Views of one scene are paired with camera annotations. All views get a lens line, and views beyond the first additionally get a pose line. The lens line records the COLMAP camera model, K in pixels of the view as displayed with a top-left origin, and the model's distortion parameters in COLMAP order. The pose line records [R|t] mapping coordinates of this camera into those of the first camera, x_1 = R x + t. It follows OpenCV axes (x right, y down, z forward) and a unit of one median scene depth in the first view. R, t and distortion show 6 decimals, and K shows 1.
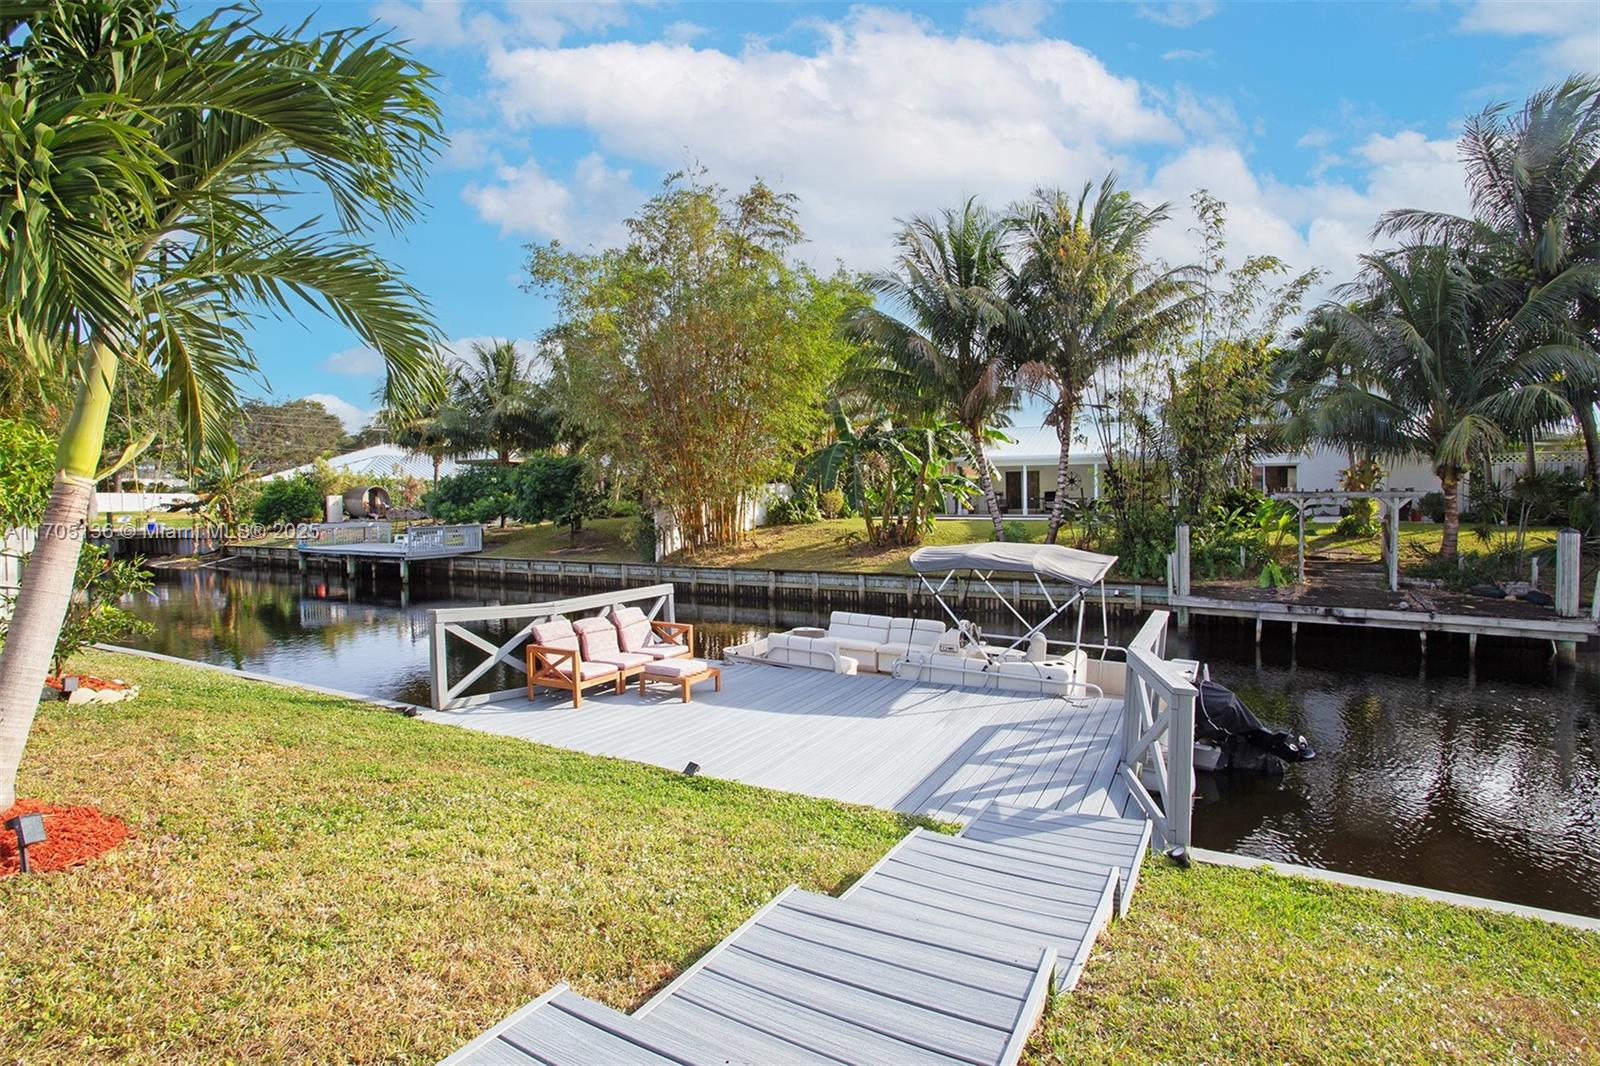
lens RADIAL K [[812.6, 0, 777.2], [0, 812.6, 495.1], [0, 0, 1]] dist [-0.068002, 0.027509]
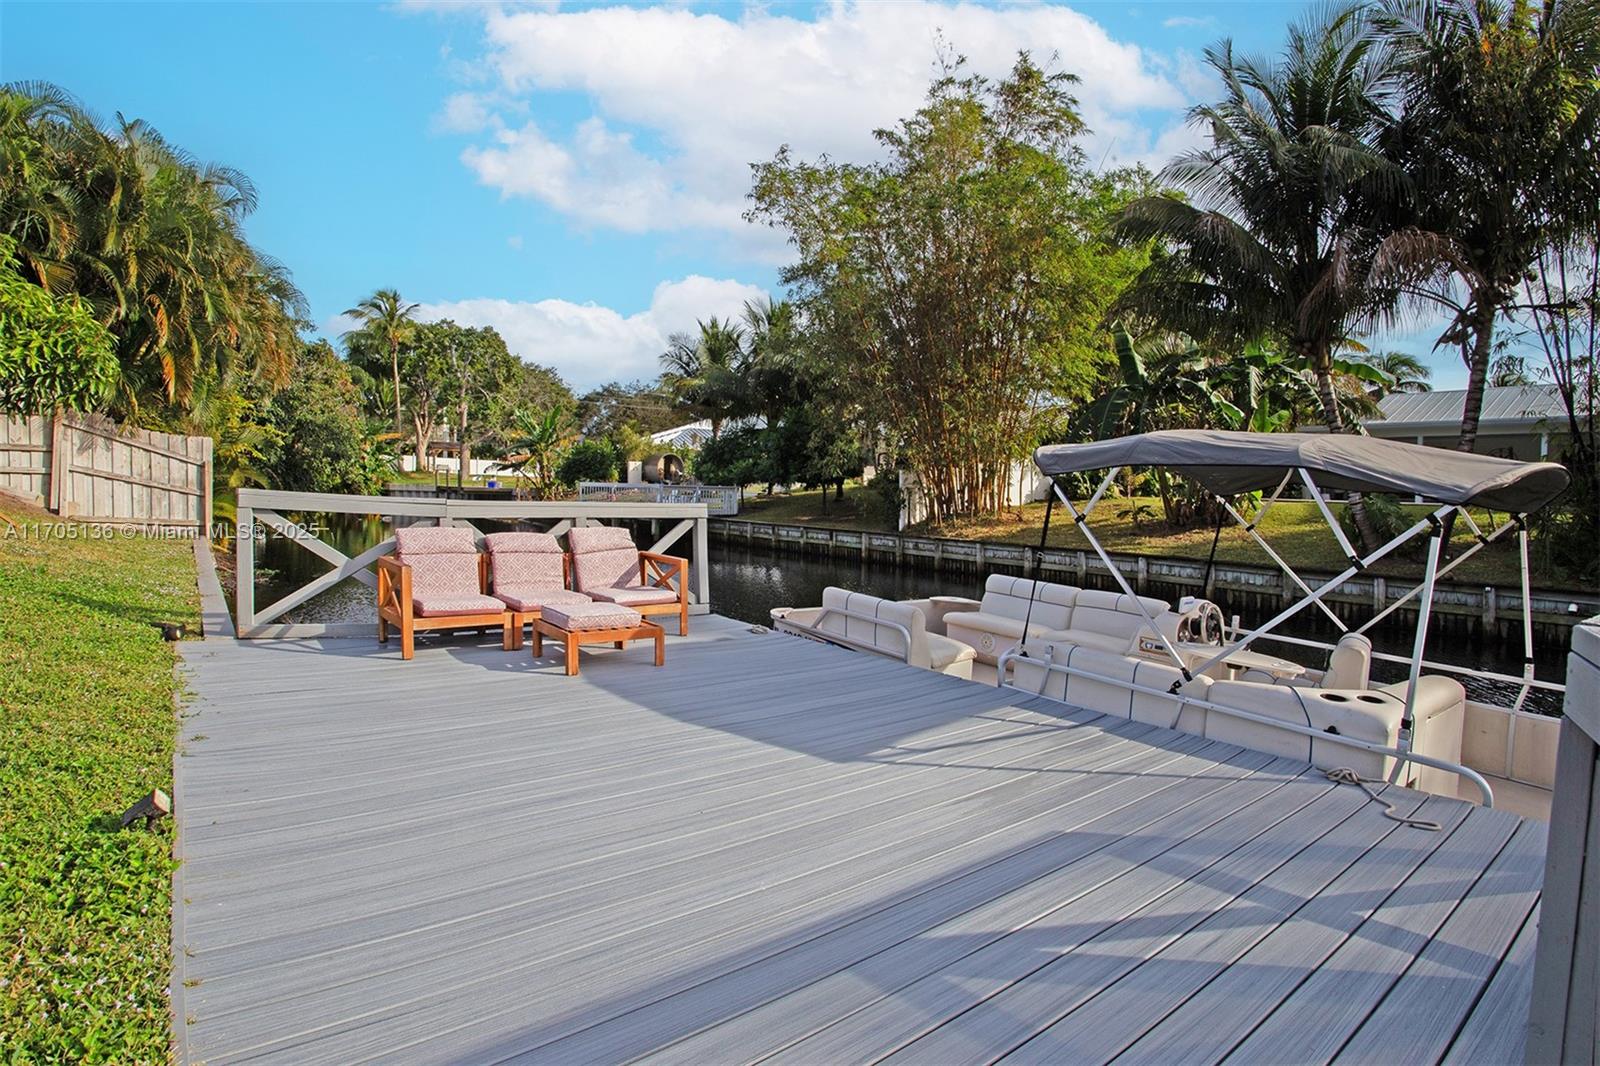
lens RADIAL K [[812.6, 0, 777.2], [0, 812.6, 495.1], [0, 0, 1]] dist [-0.068002, 0.027509]
pose [[0.919785, 0.040035, -0.390376, 0.090419], [-0.035493, 0.999192, 0.018844, 0.043343], [0.390815, -0.003477, 0.920463, 0.204865]]
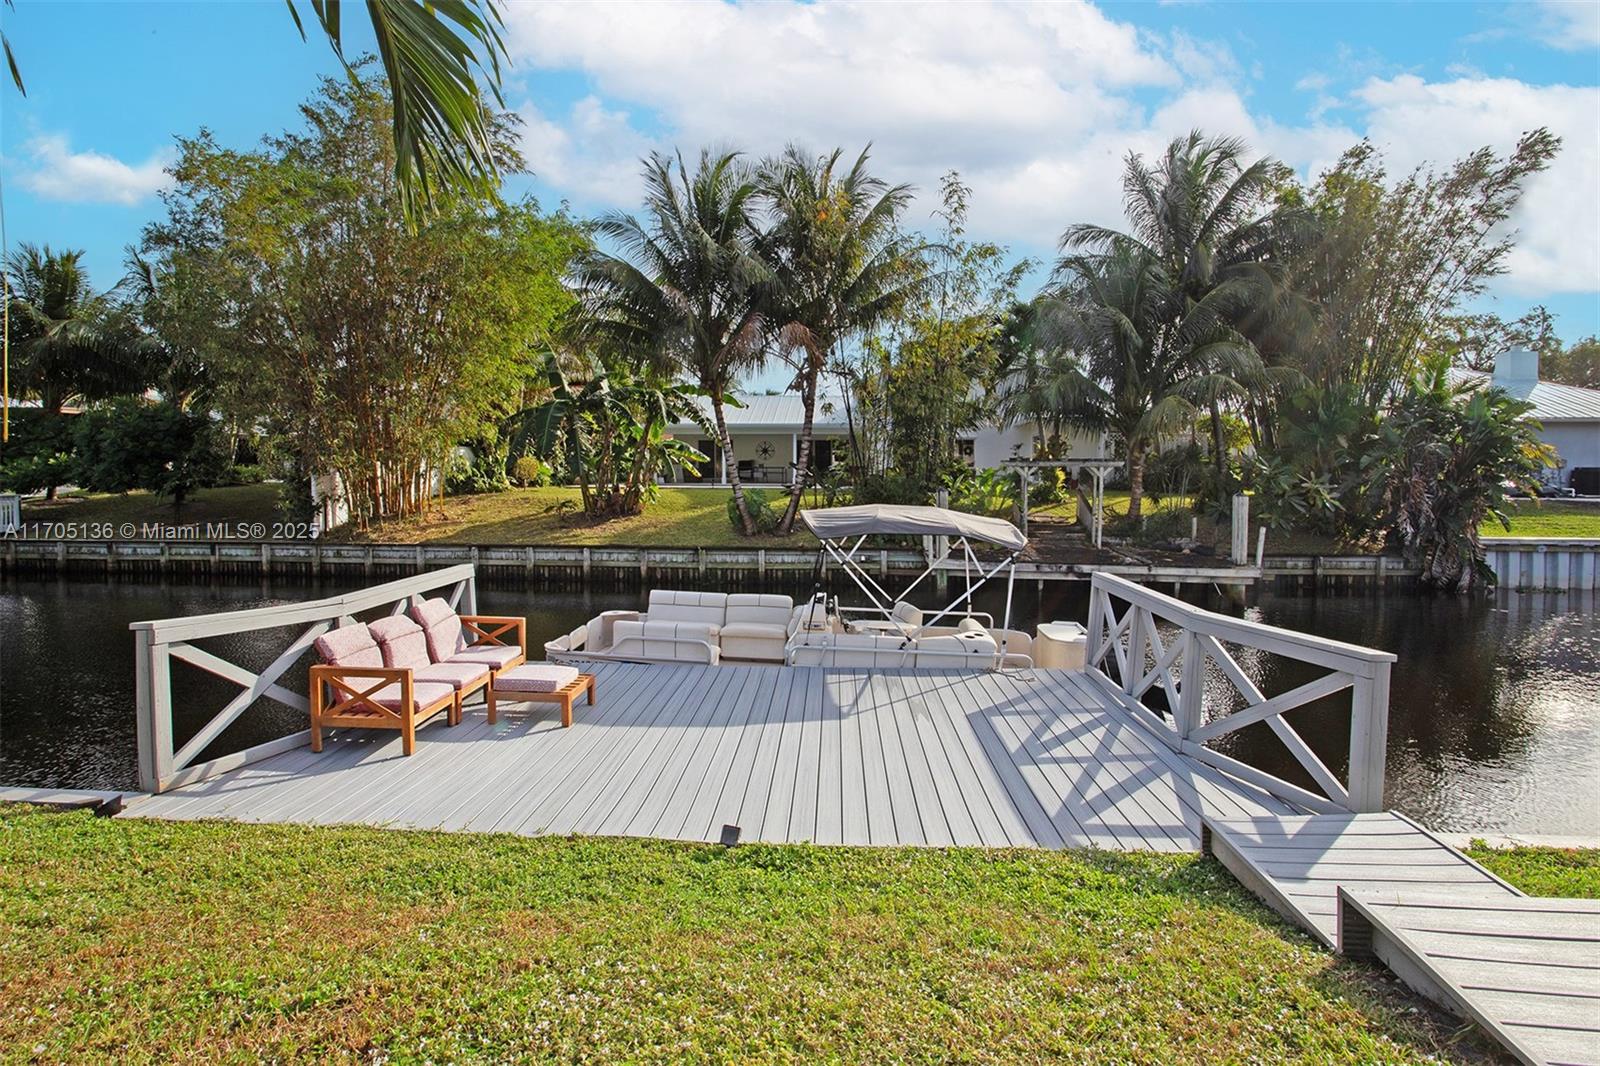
lens RADIAL K [[817.3, 0, 794.0], [0, 817.3, 456.5], [0, 0, 1]] dist [-0.053045, 0.025351]
pose [[0.897893, 0.018943, 0.439806, -0.099966], [-0.013368, 0.999786, -0.015769, 0.009425], [-0.440011, 0.008279, 0.897954, 0.101869]]
